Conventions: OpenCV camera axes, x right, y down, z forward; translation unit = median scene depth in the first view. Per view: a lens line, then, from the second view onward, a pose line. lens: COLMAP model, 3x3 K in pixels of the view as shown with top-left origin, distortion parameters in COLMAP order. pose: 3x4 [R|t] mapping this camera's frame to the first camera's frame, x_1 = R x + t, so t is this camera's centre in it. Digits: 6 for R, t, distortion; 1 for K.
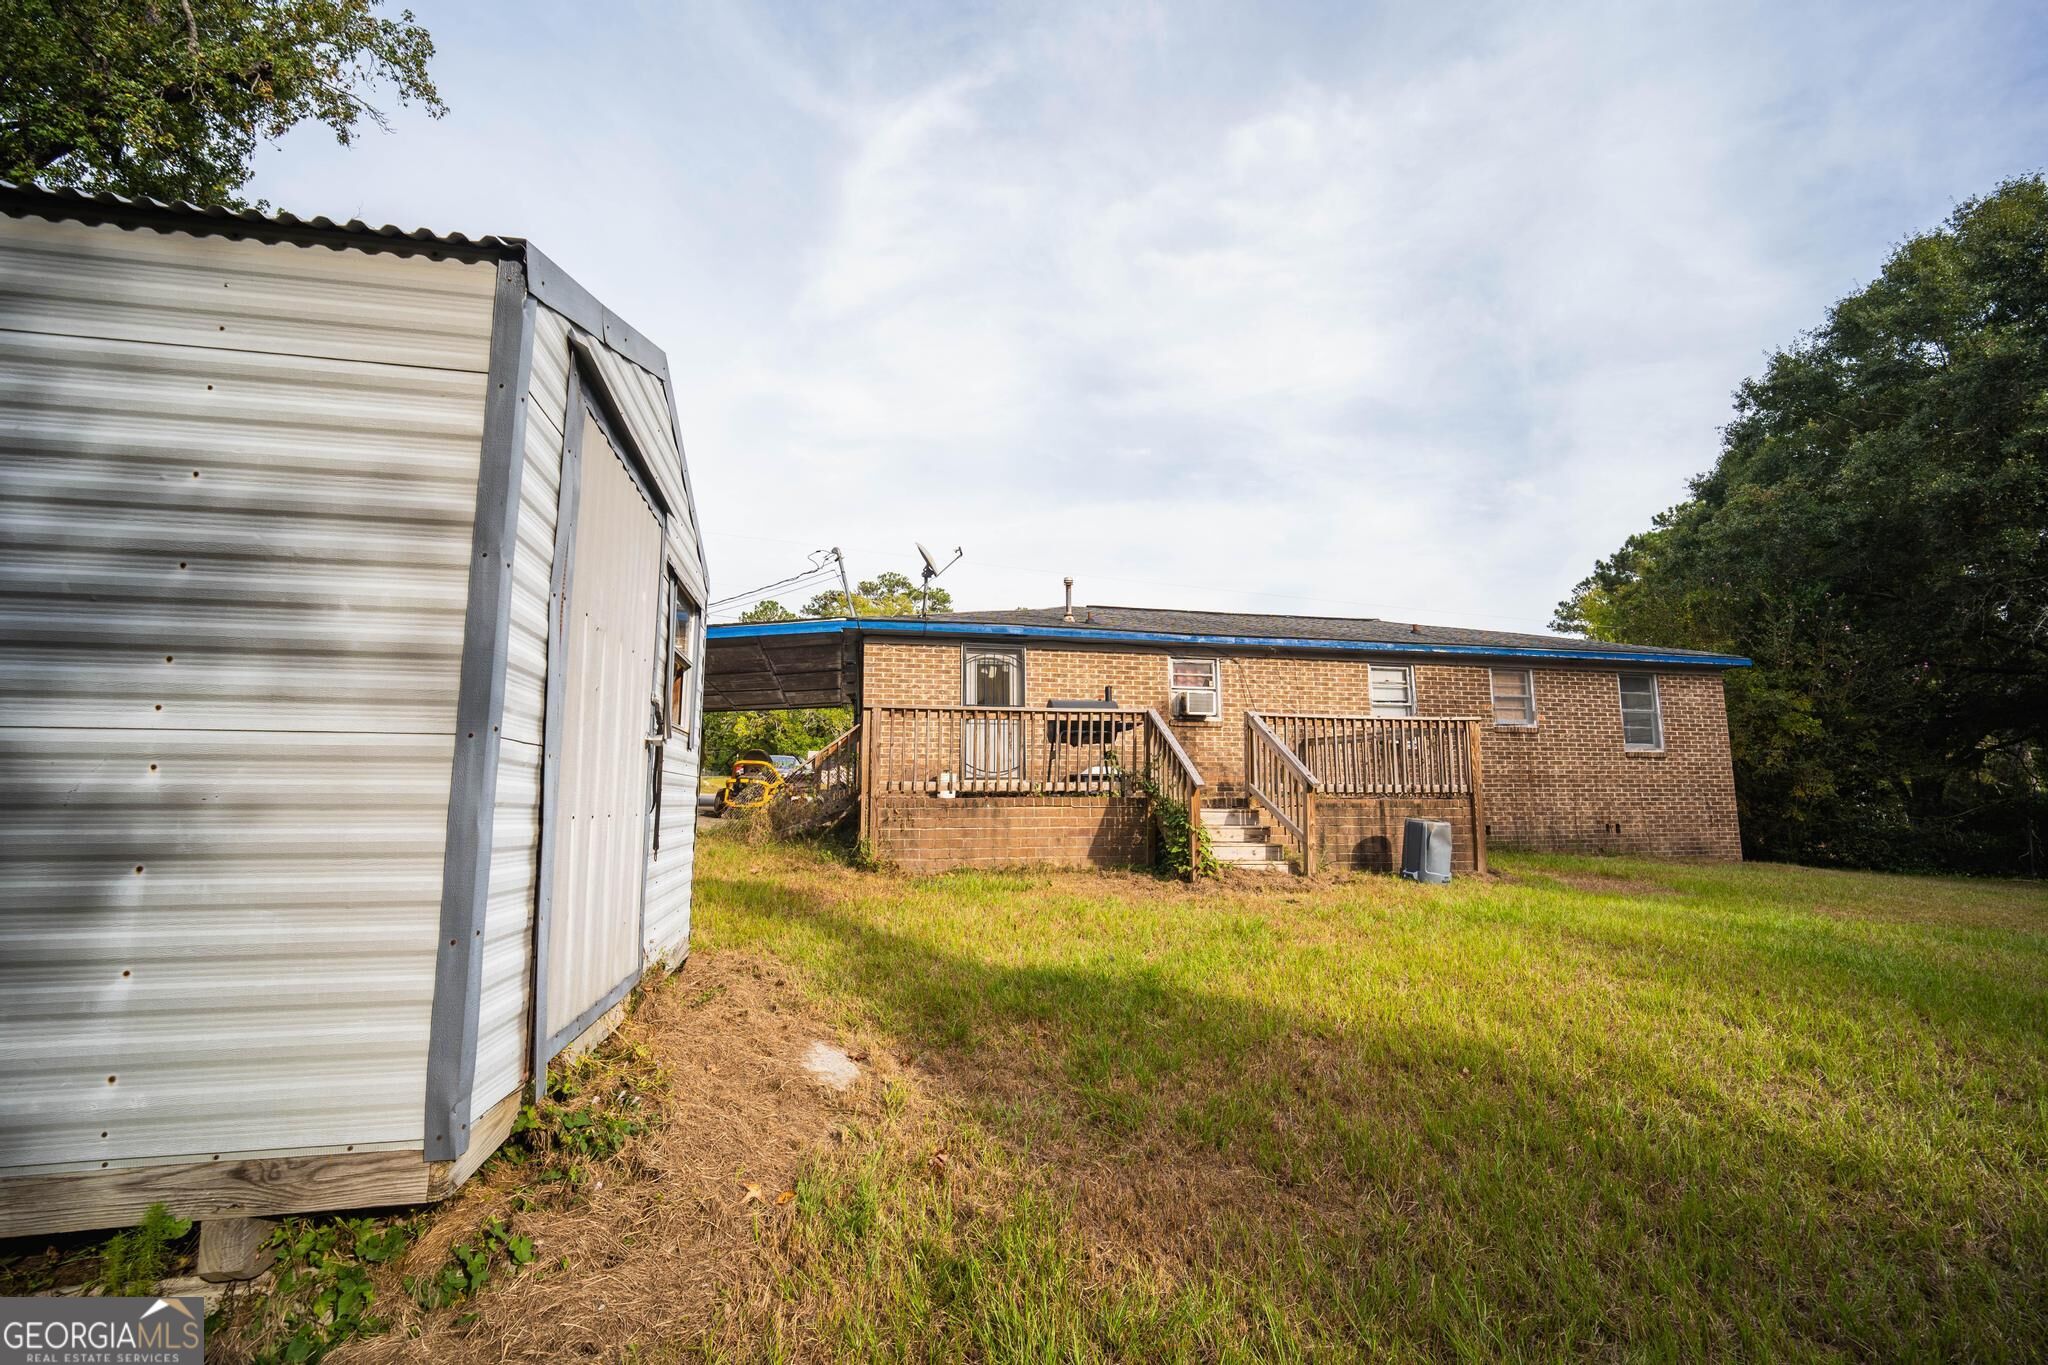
lens RADIAL K [[863.9, 0, 1024.0], [0, 863.9, 682.5], [0, 0, 1]] dist [-0.000987, -0.007266]
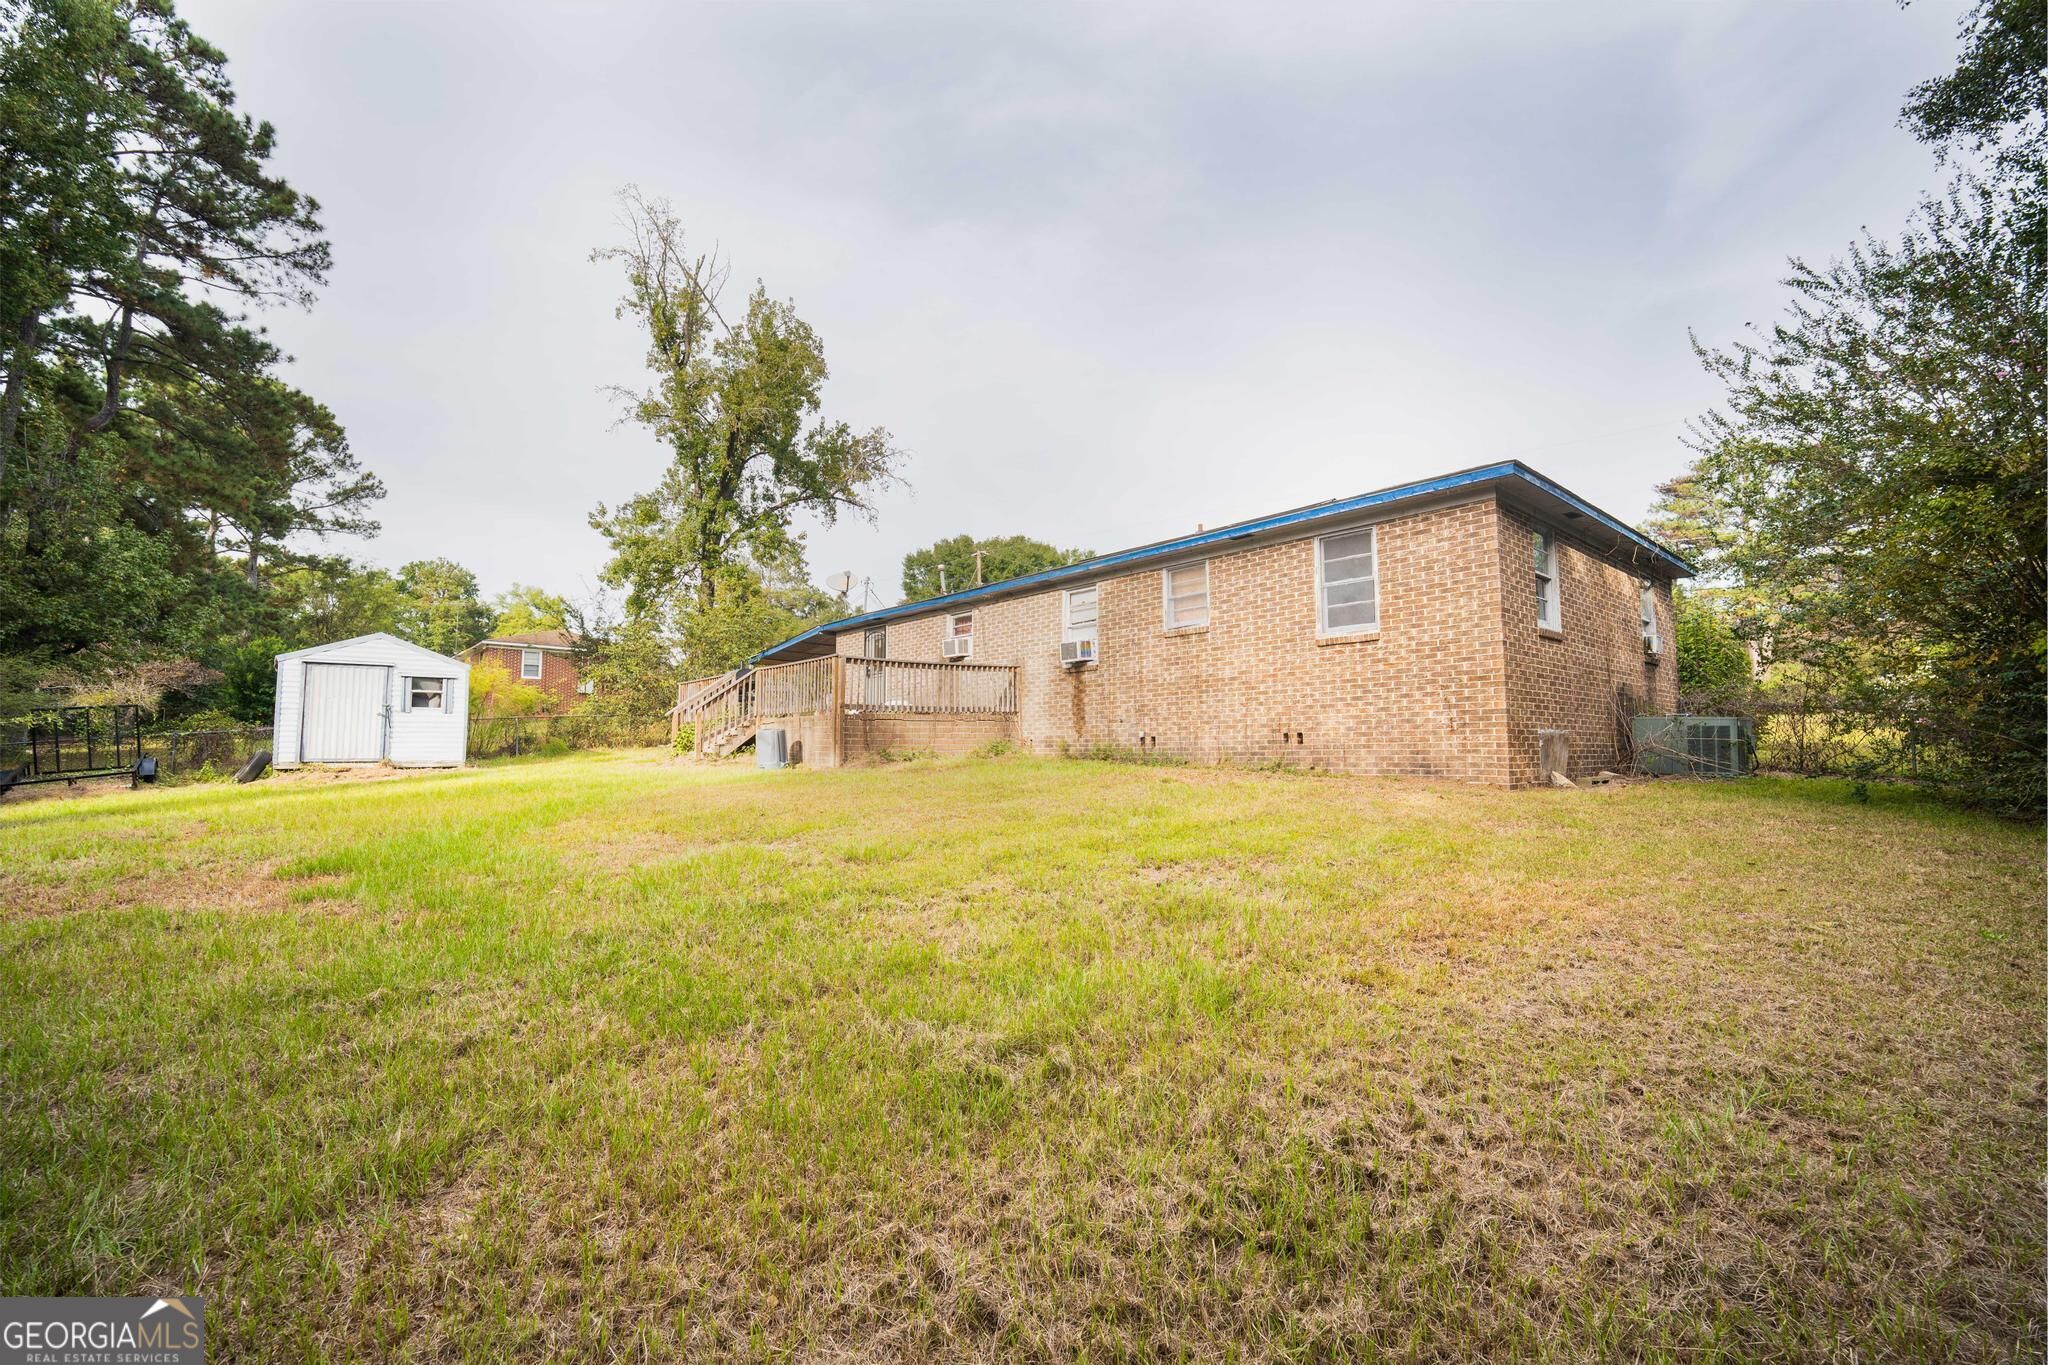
lens RADIAL K [[863.9, 0, 1024.0], [0, 863.9, 682.5], [0, 0, 1]] dist [-0.000987, -0.007266]
pose [[0.485312, -0.072789, -0.871306, 1.276799], [0.128630, 0.991629, -0.011195, 0.096473], [0.864827, -0.106643, 0.490613, 0.407158]]
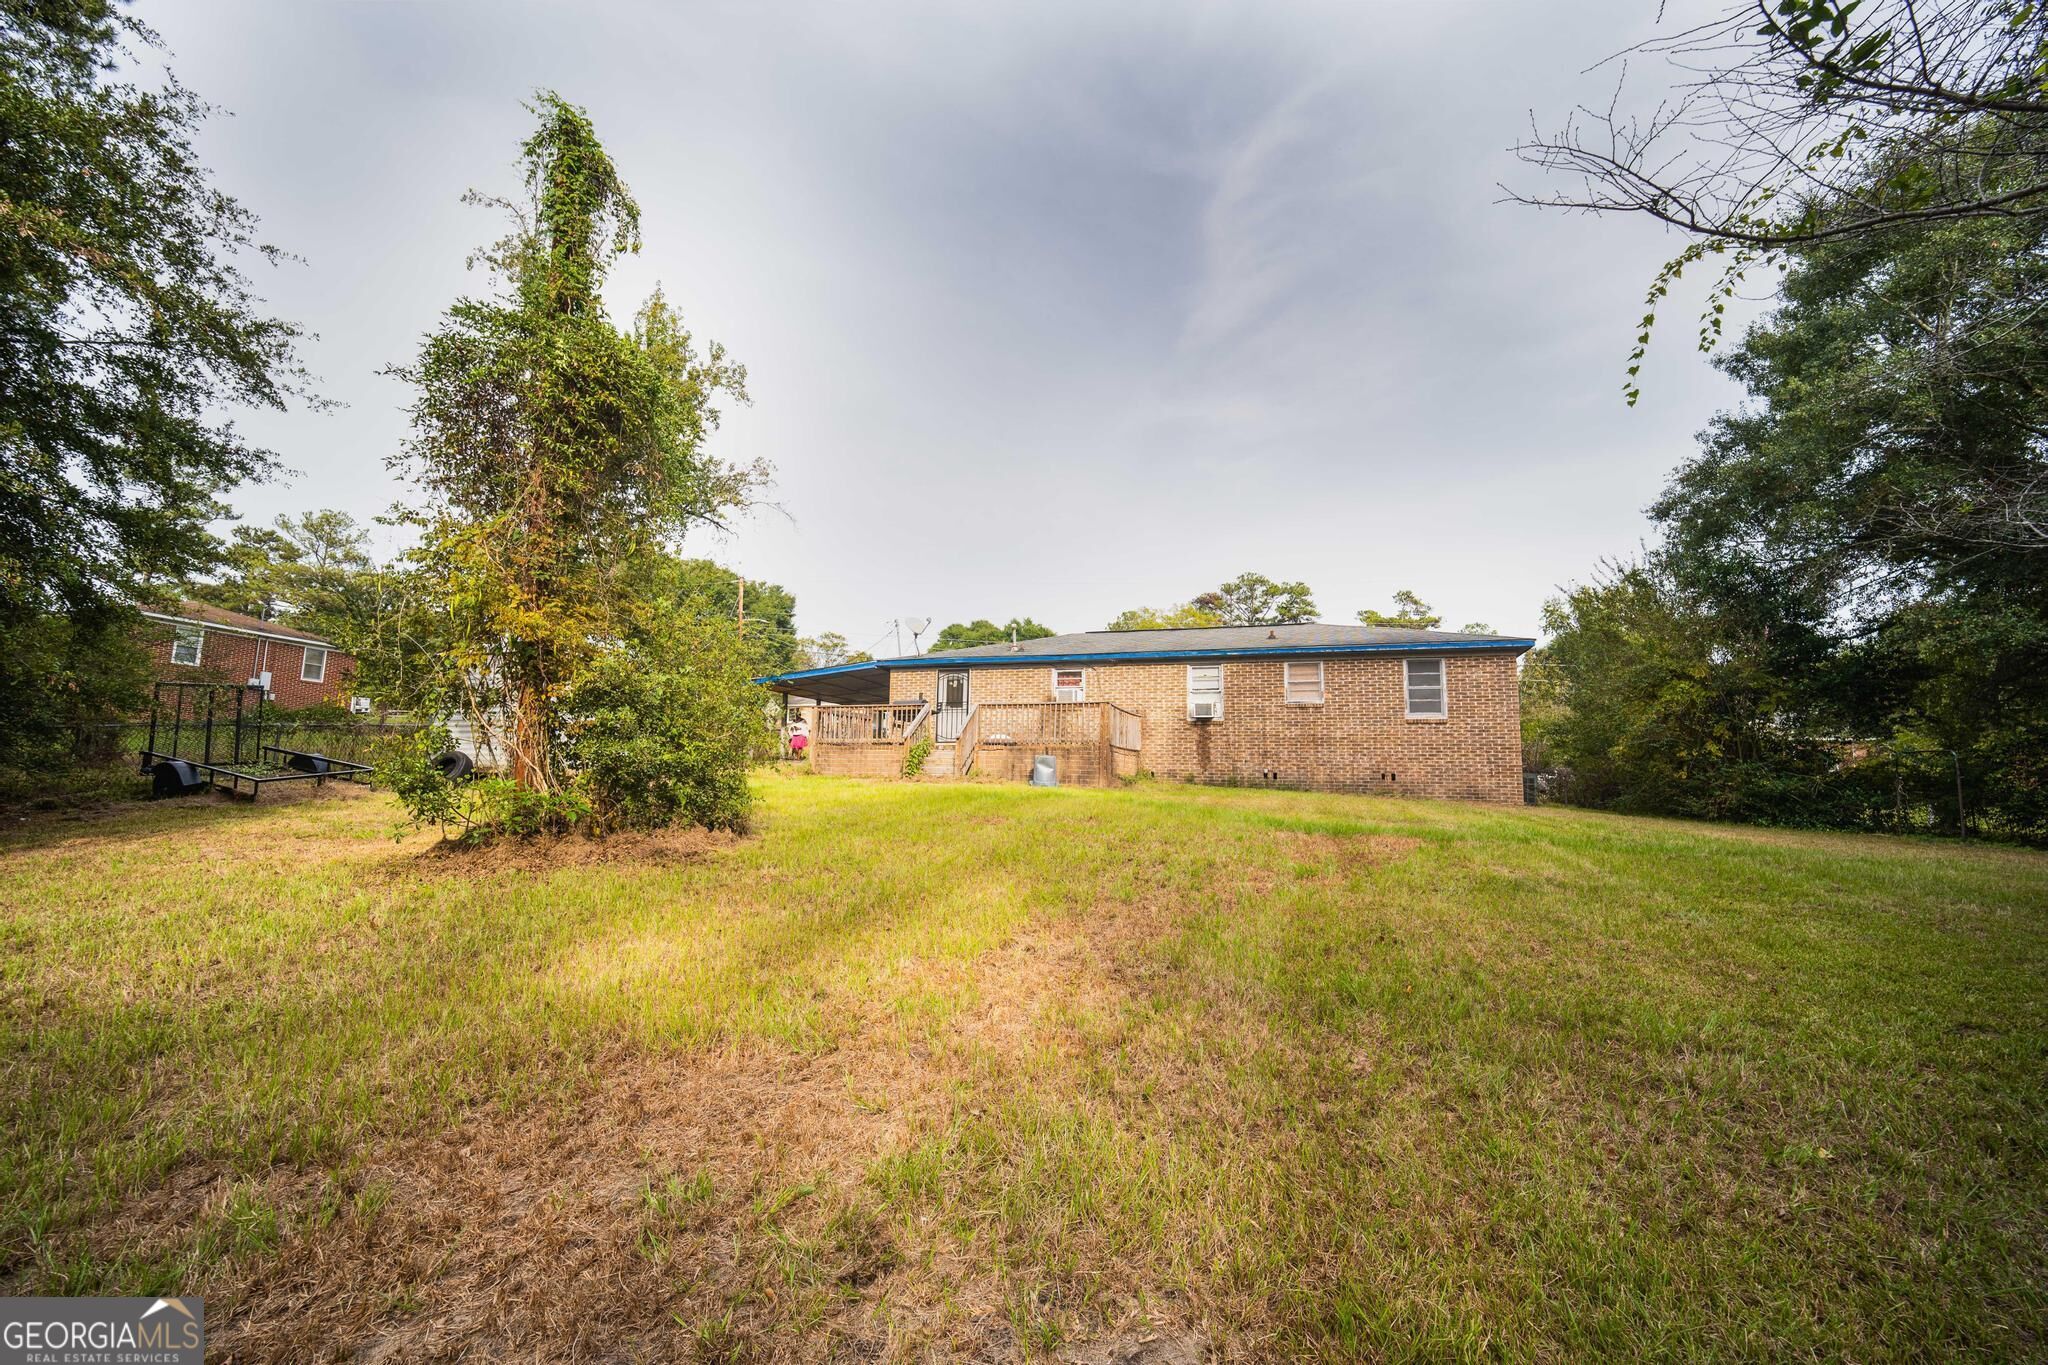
lens RADIAL K [[863.9, 0, 1024.0], [0, 863.9, 682.5], [0, 0, 1]] dist [-0.000987, -0.007266]
pose [[0.863593, -0.046819, -0.502011, 0.885006], [0.050848, 0.998690, -0.005668, 0.003060], [0.501619, -0.020632, 0.864843, -0.433229]]
